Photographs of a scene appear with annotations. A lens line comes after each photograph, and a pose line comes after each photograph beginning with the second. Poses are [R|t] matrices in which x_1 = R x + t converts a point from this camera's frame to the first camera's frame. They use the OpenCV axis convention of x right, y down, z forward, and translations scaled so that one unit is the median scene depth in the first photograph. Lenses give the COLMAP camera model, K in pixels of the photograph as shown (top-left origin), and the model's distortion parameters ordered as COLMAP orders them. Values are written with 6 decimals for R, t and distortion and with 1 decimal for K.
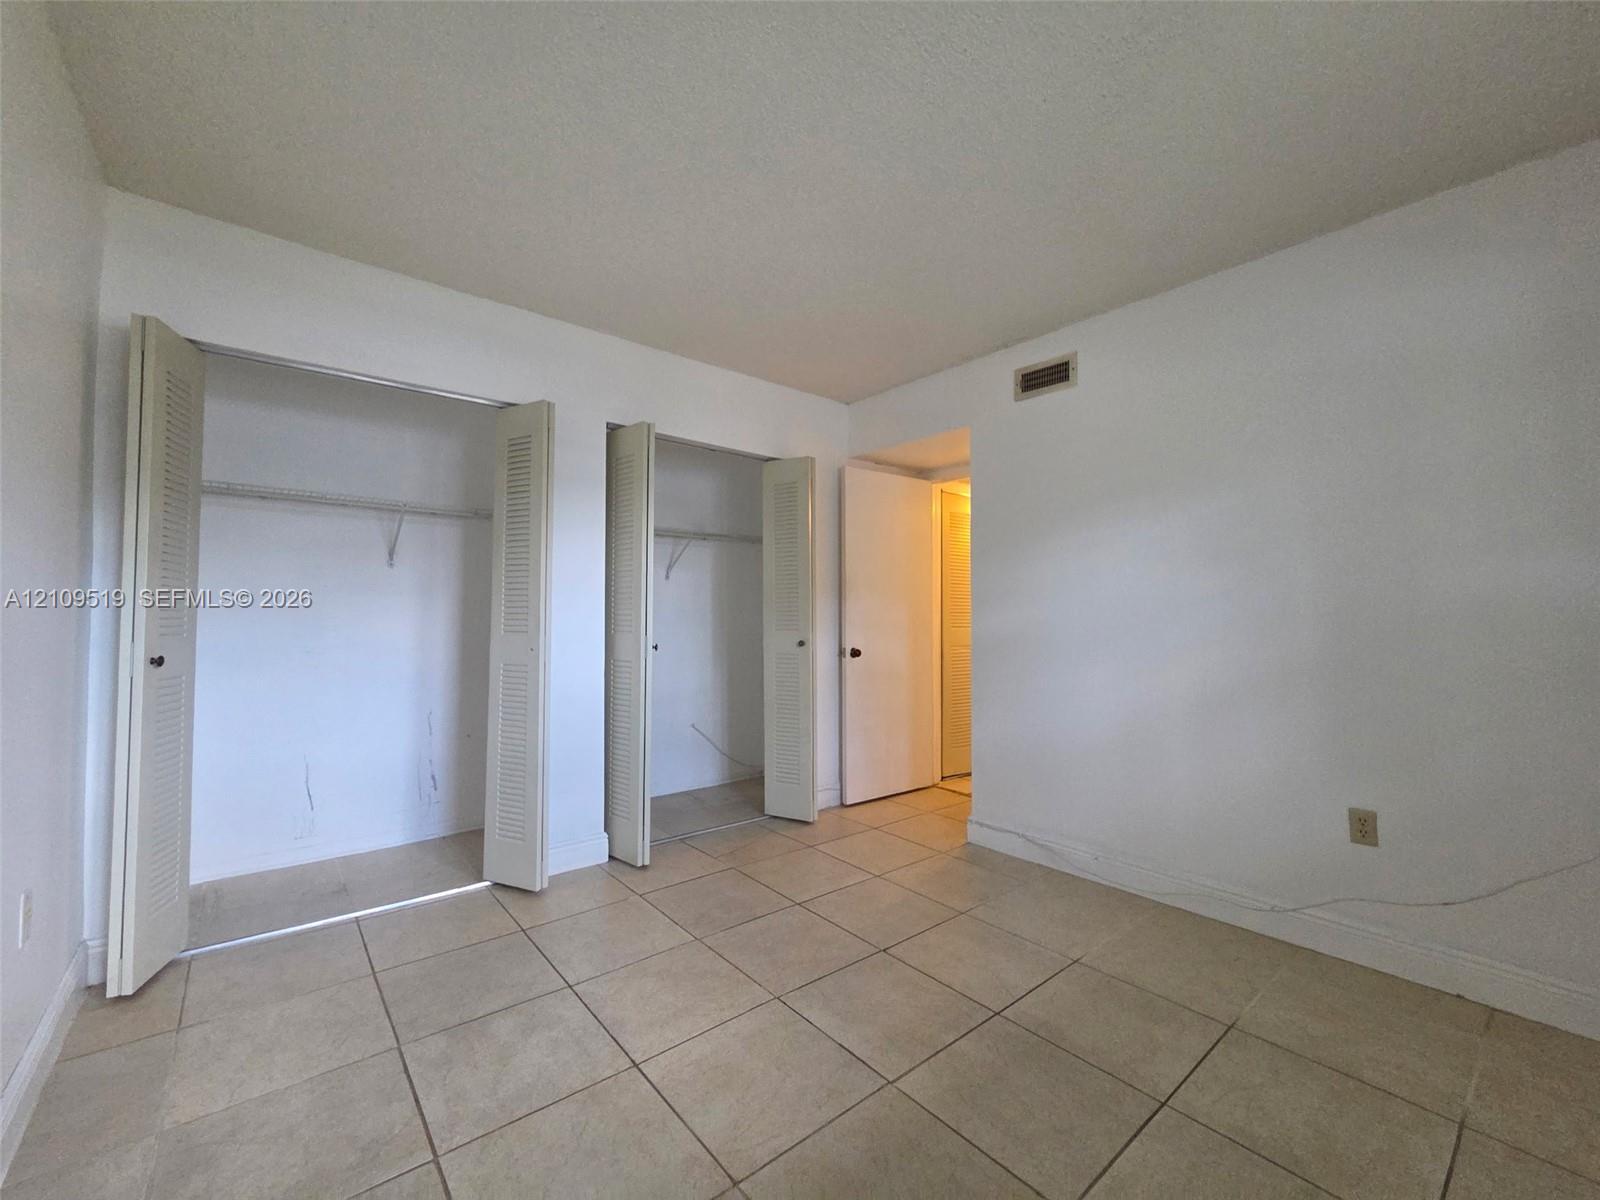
lens RADIAL K [[665.2, 0, 803.0], [0, 665.2, 606.4], [0, 0, 1]] dist [-0.000852, 0.001840]
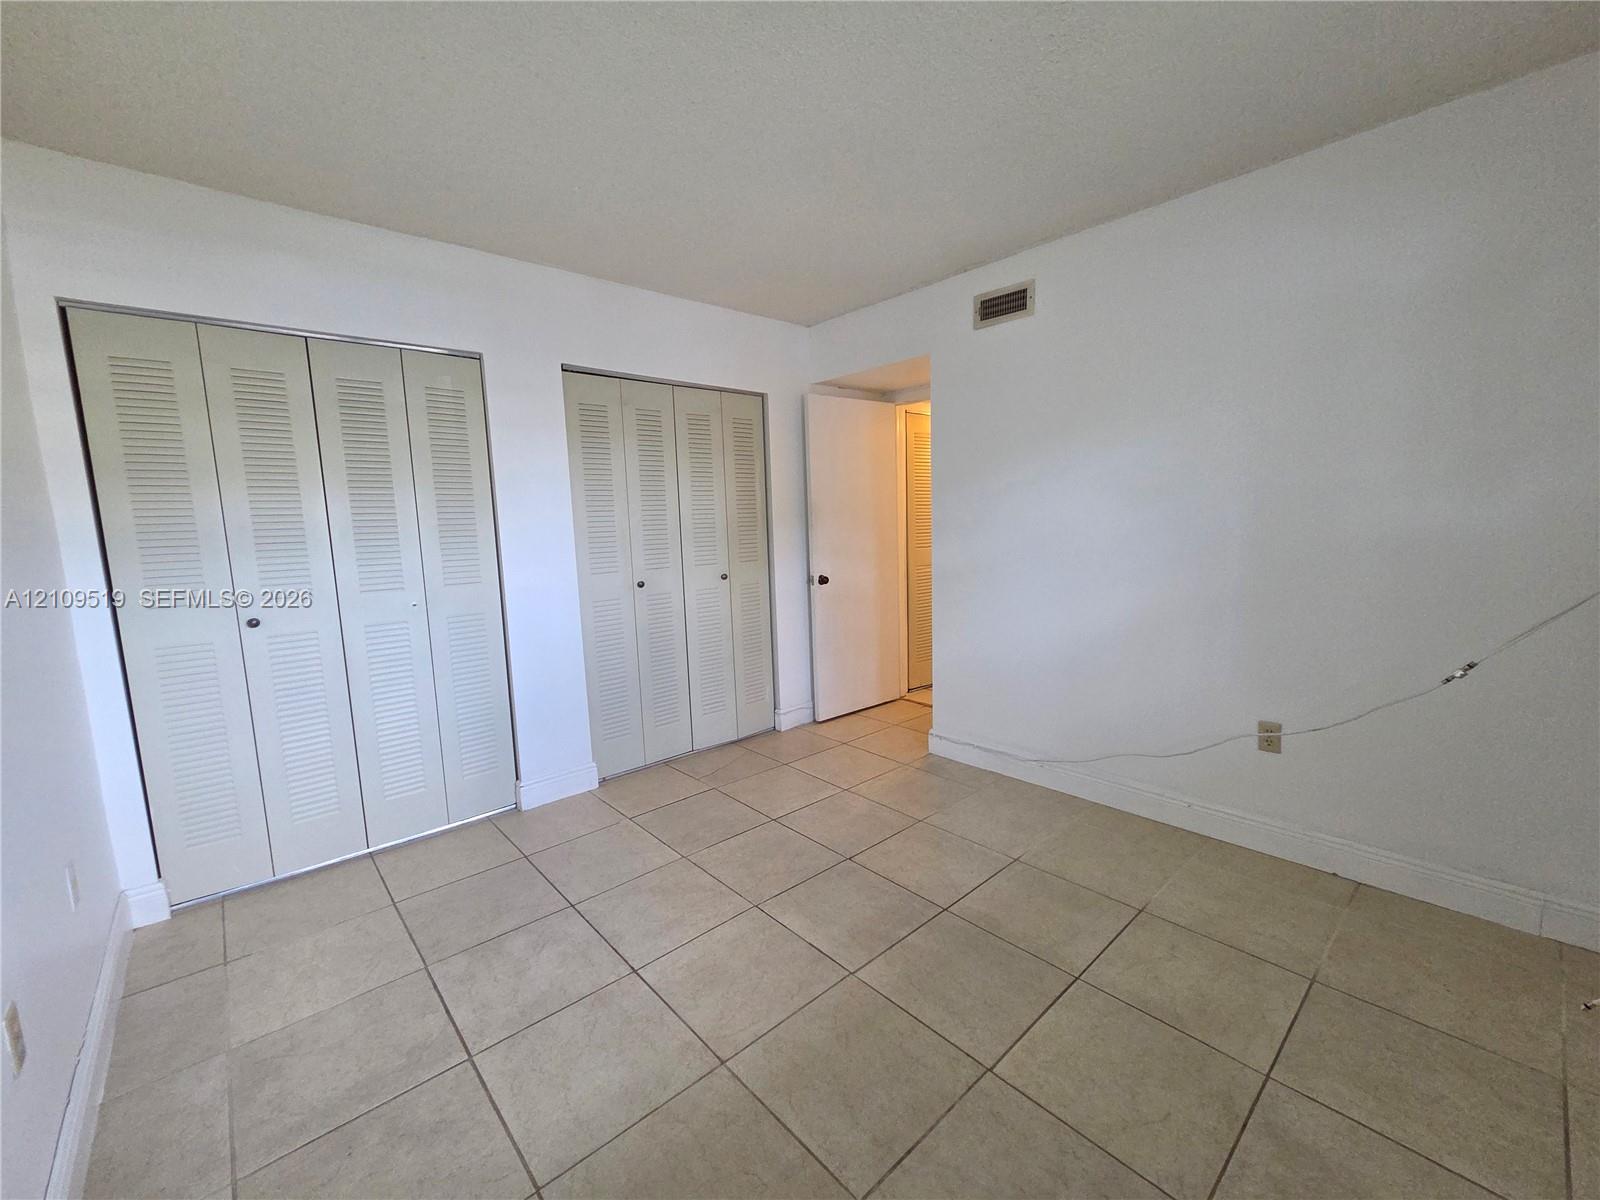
lens RADIAL K [[661.1, 0, 803.5], [0, 661.1, 606.6], [0, 0, 1]] dist [0.001766, 0.000183]
pose [[0.998754, -0.038056, 0.032277, 0.025442], [0.032798, 0.988118, 0.150156, -0.087283], [-0.037608, -0.148910, 0.988135, -0.050666]]
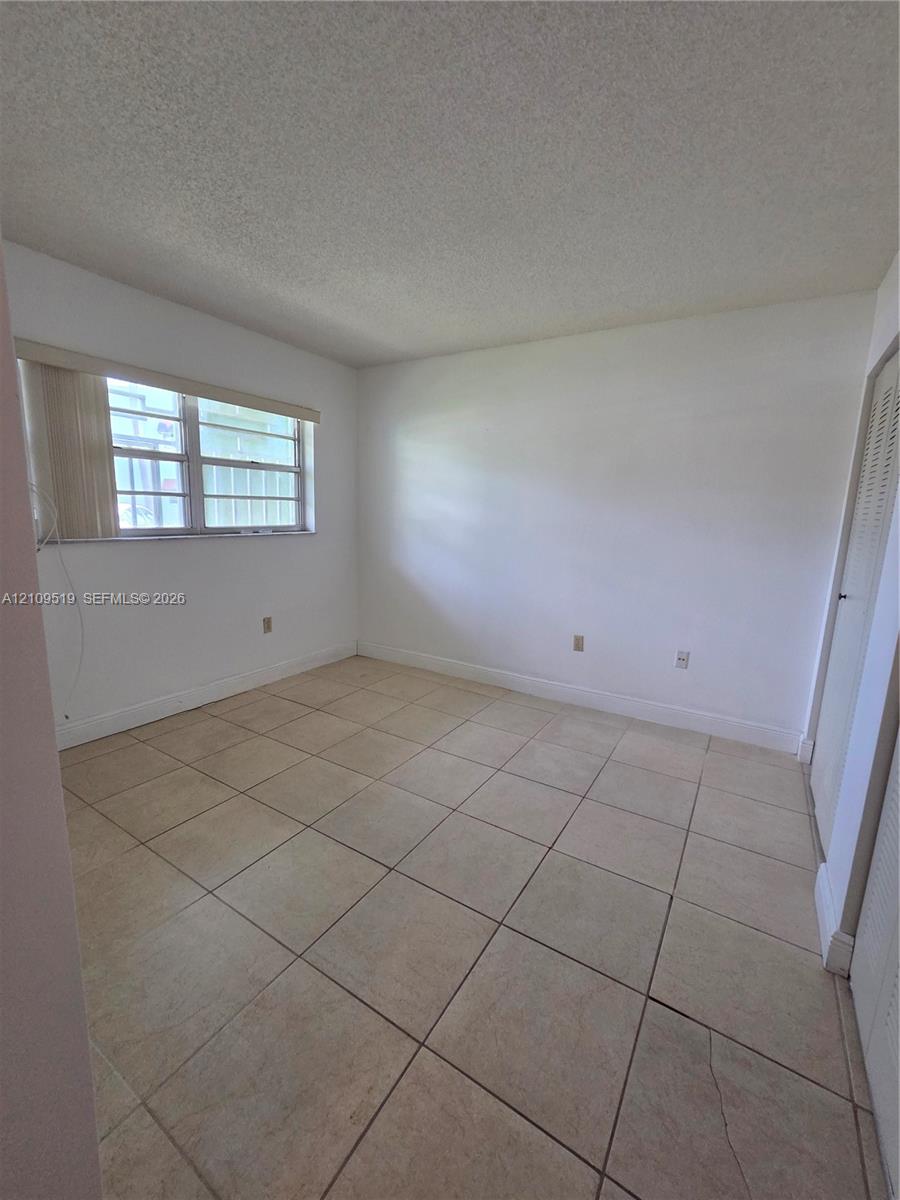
lens RADIAL K [[495.8, 0, 441.4], [0, 495.8, 599.5], [0, 0, 1]] dist [0.001766, 0.000183]
pose [[-0.954903, 0.018956, -0.296314, 0.306966], [-0.029460, 0.986987, 0.158079, -0.064025], [0.295454, 0.159680, -0.941918, 1.916962]]
